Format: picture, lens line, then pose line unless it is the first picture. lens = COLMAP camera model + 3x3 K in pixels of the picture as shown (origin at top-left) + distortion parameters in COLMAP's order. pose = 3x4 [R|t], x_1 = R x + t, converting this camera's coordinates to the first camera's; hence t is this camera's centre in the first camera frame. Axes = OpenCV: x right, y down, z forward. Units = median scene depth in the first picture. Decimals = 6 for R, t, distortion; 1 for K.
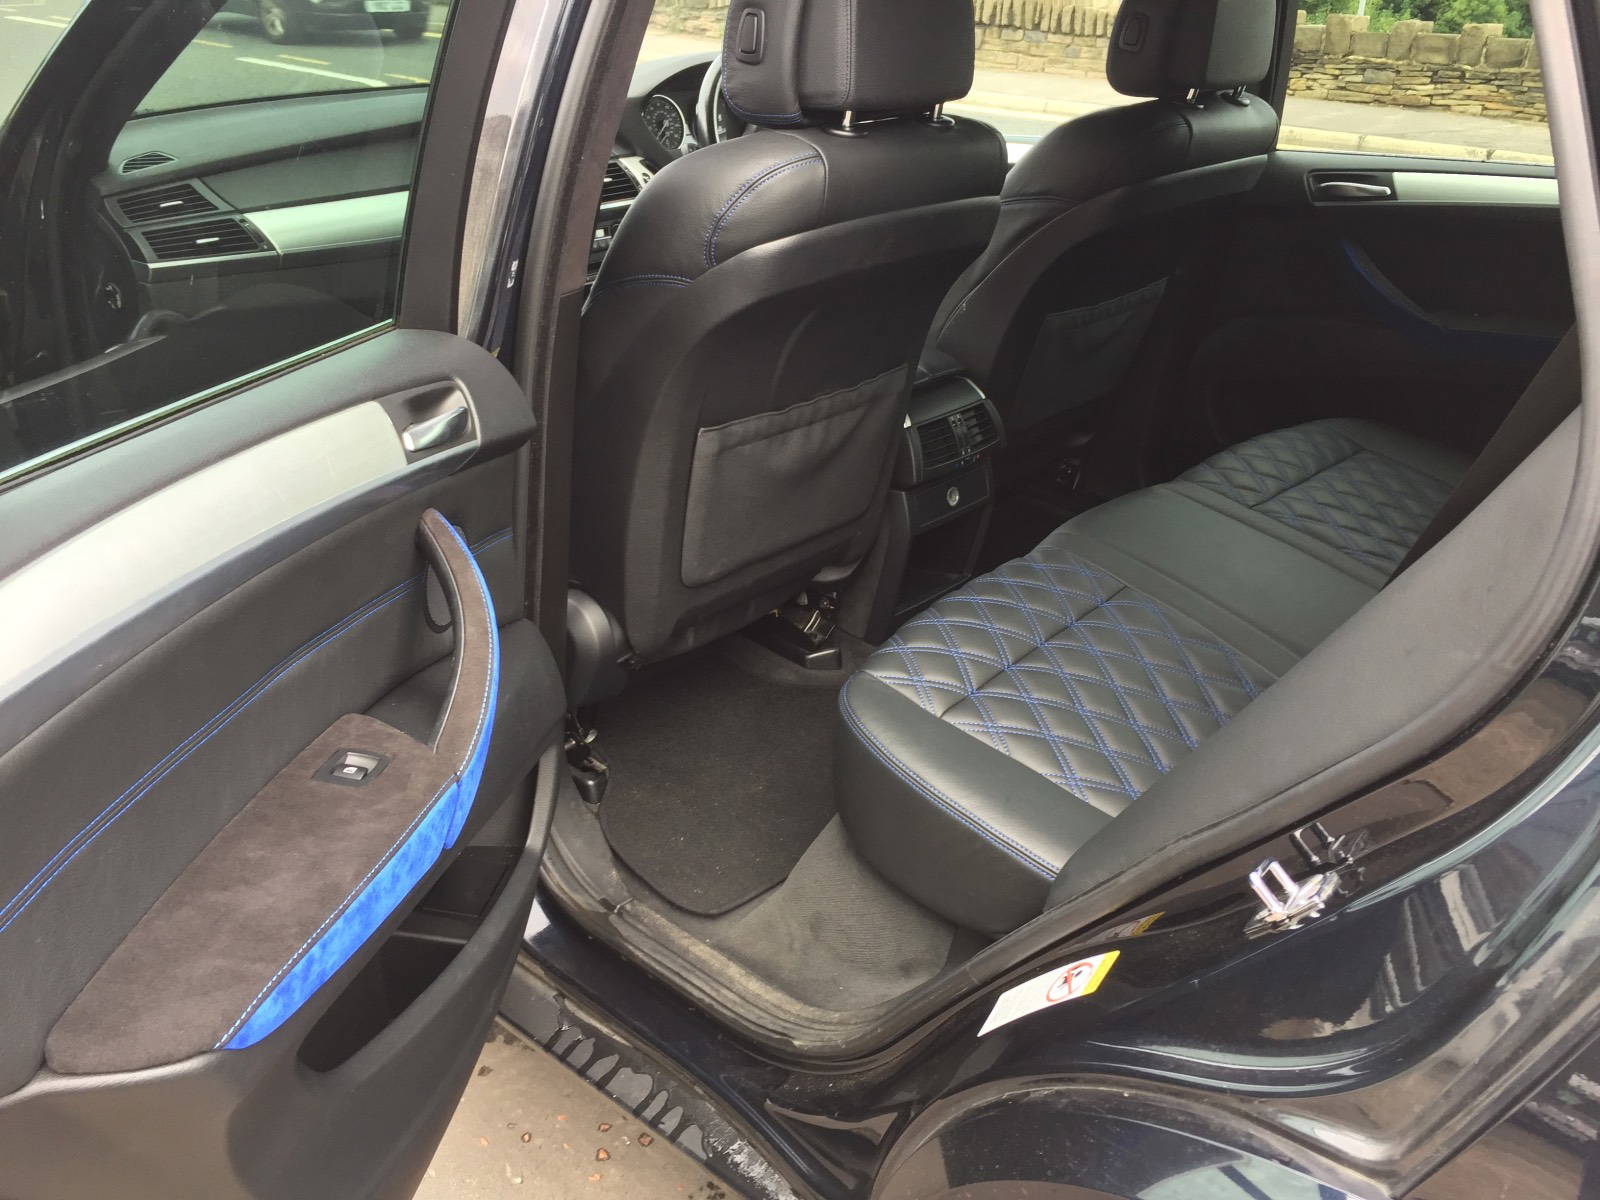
lens RADIAL K [[1374.5, 0, 797.1], [0, 1374.5, 611.0], [0, 0, 1]] dist [0.061889, -0.083128]
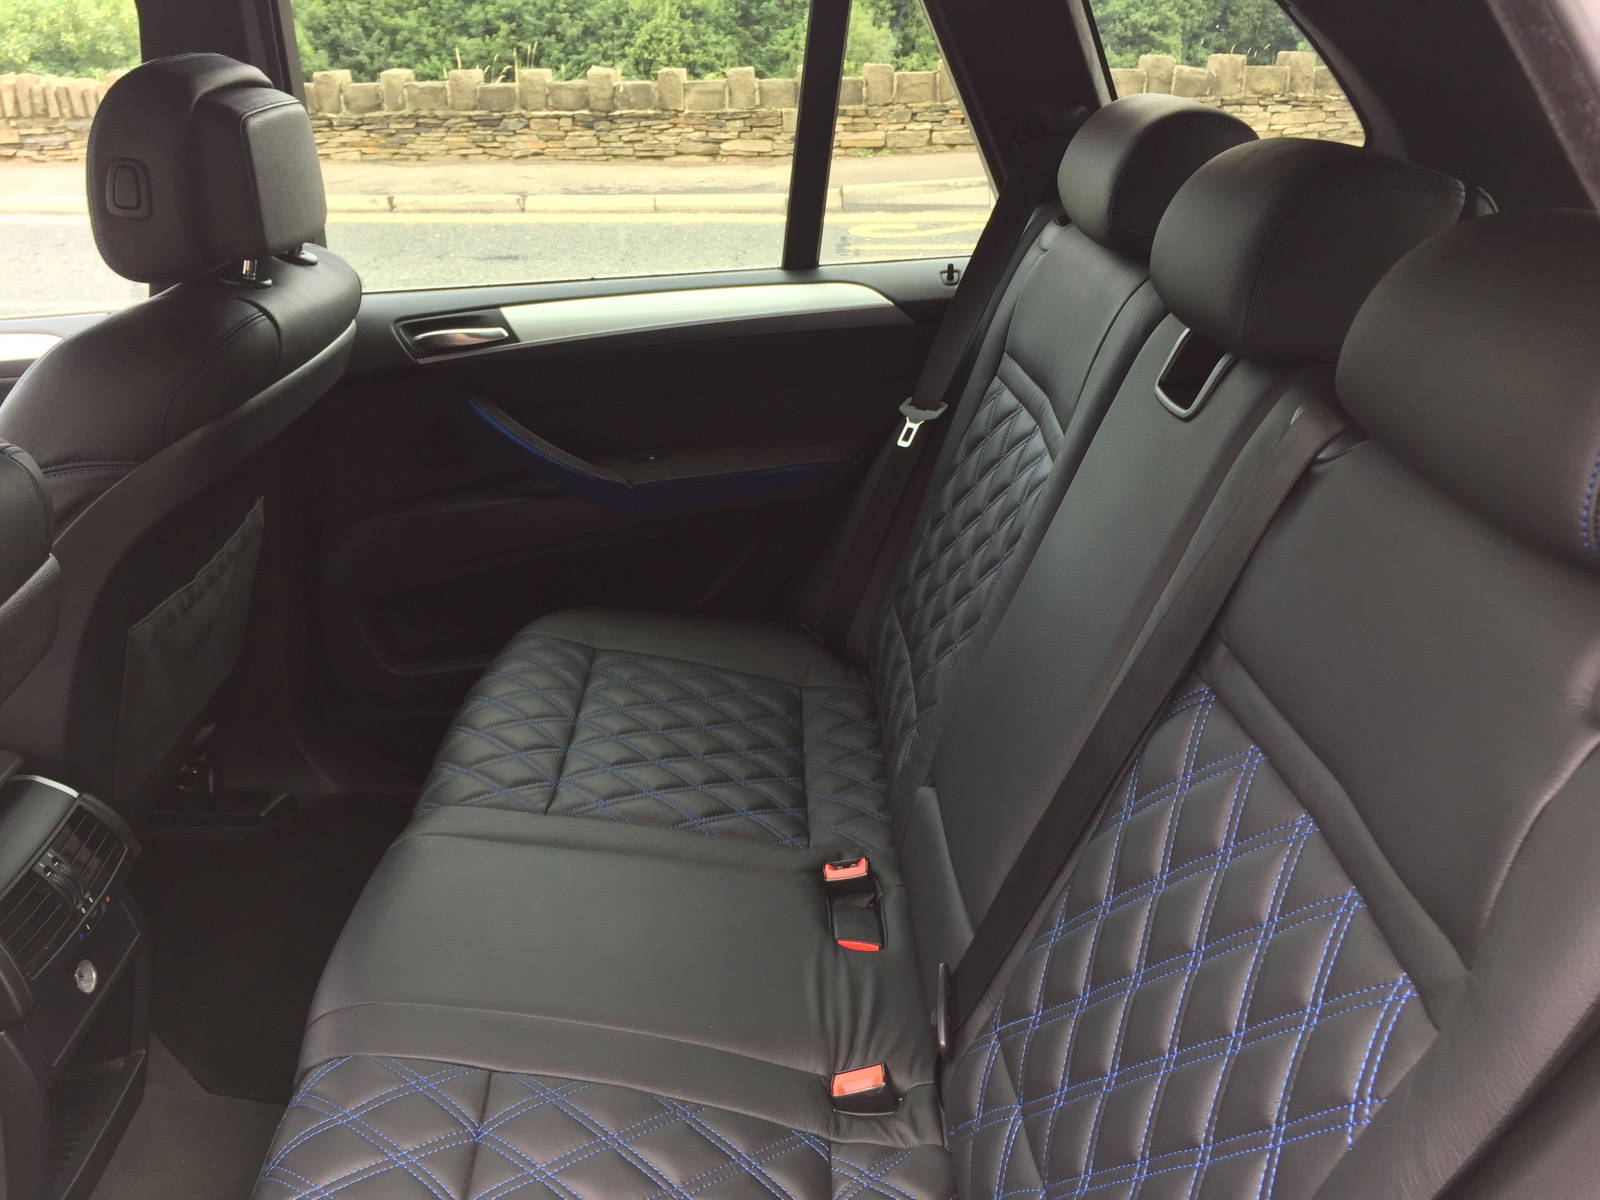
lens RADIAL K [[1374.5, 0, 797.1], [0, 1374.5, 611.0], [0, 0, 1]] dist [0.061889, -0.083128]
pose [[0.726378, -0.310091, 0.613366, 0.017035], [0.326627, 0.940963, 0.088902, -0.169168], [-0.604722, 0.135765, 0.784779, 0.306567]]
